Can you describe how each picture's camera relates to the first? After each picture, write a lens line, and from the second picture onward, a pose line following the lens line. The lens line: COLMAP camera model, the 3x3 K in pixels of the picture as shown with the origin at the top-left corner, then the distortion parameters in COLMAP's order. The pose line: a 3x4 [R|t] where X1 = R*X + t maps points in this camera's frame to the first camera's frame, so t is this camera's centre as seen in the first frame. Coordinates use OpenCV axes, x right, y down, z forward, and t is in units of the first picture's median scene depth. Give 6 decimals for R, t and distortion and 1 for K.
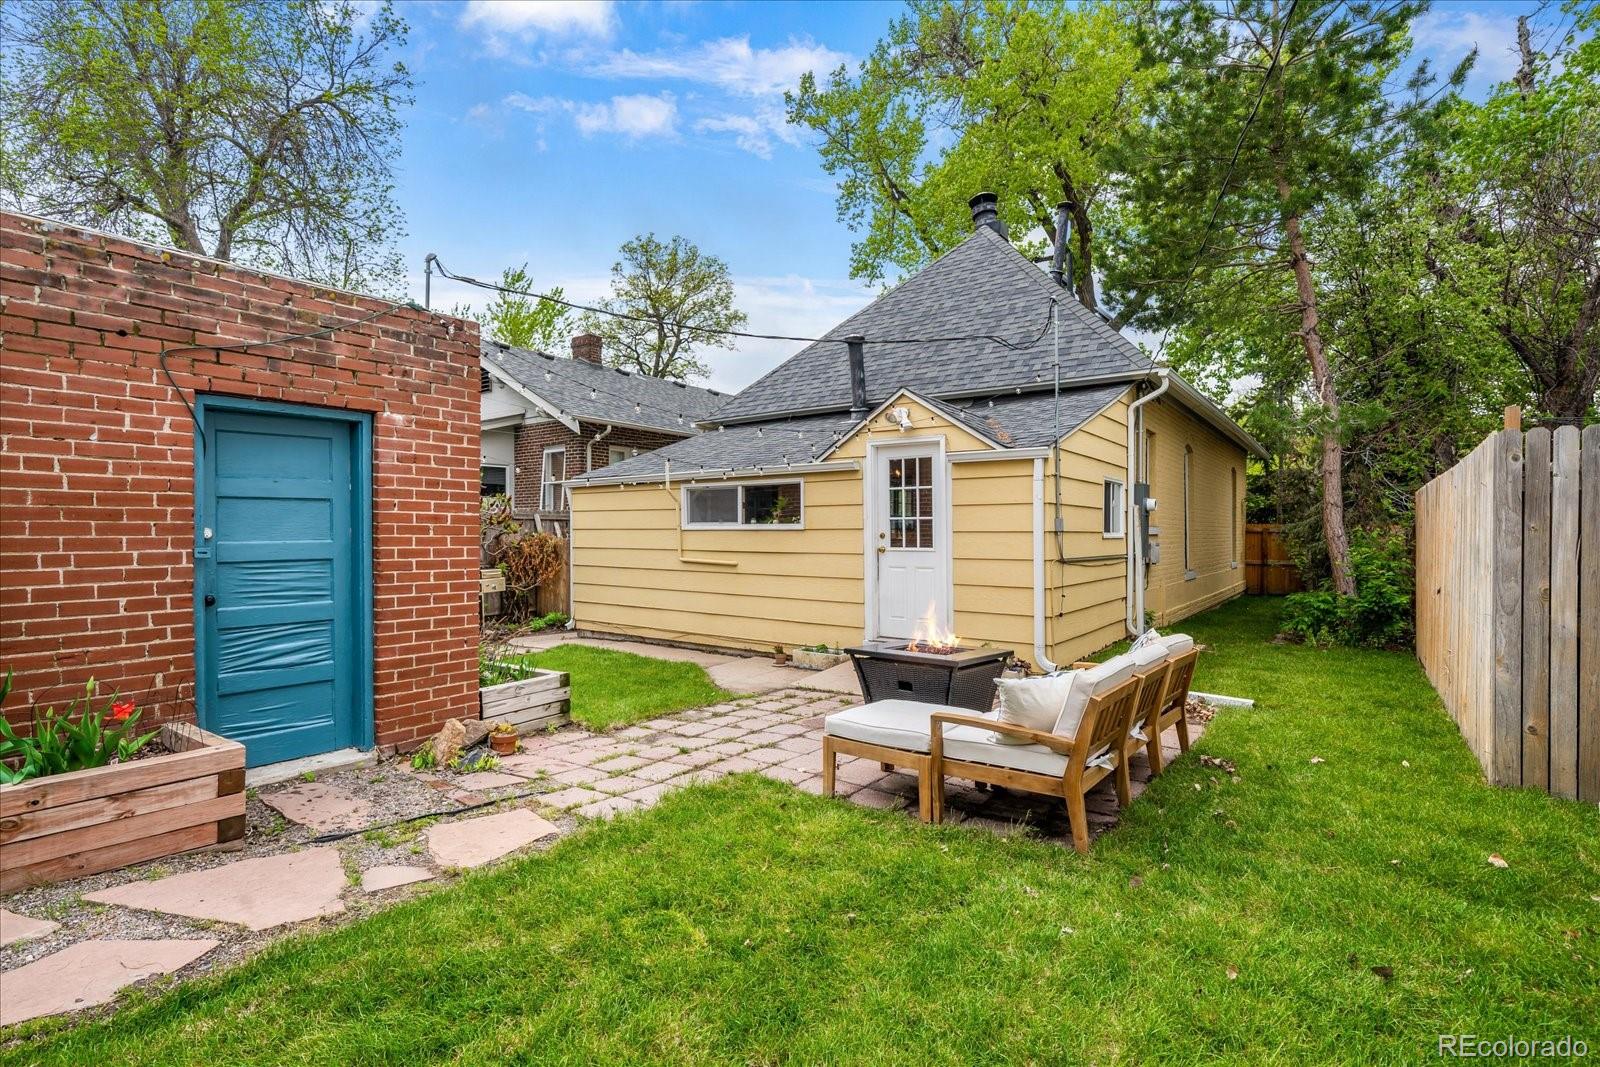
lens RADIAL K [[740.0, 0, 800.0], [0, 740.0, 533.5], [0, 0, 1]] dist [0.000590, 0.000166]
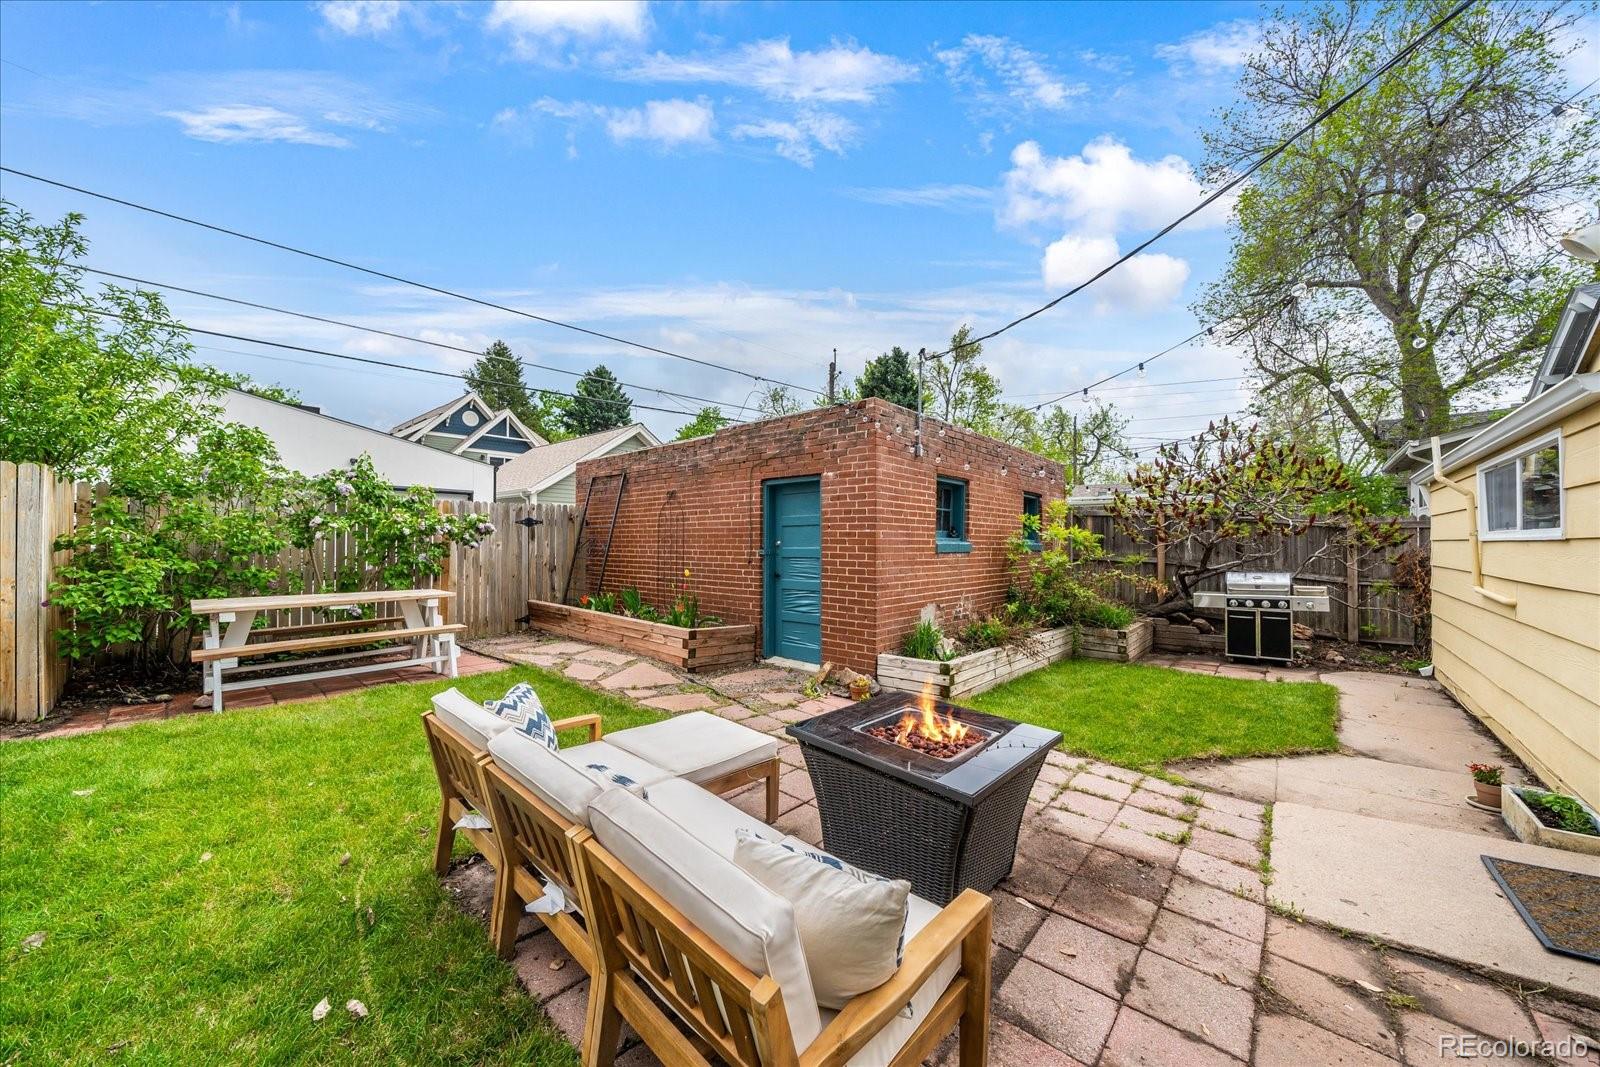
lens RADIAL K [[569.7, 0, 800.0], [0, 569.7, 533.5], [0, 0, 1]] dist [-0.000452, -0.000027]
pose [[-0.072009, -0.015275, -0.997287, 0.738000], [-0.004543, 0.999877, -0.014987, -0.003426], [0.997394, 0.003452, -0.072069, 1.017668]]
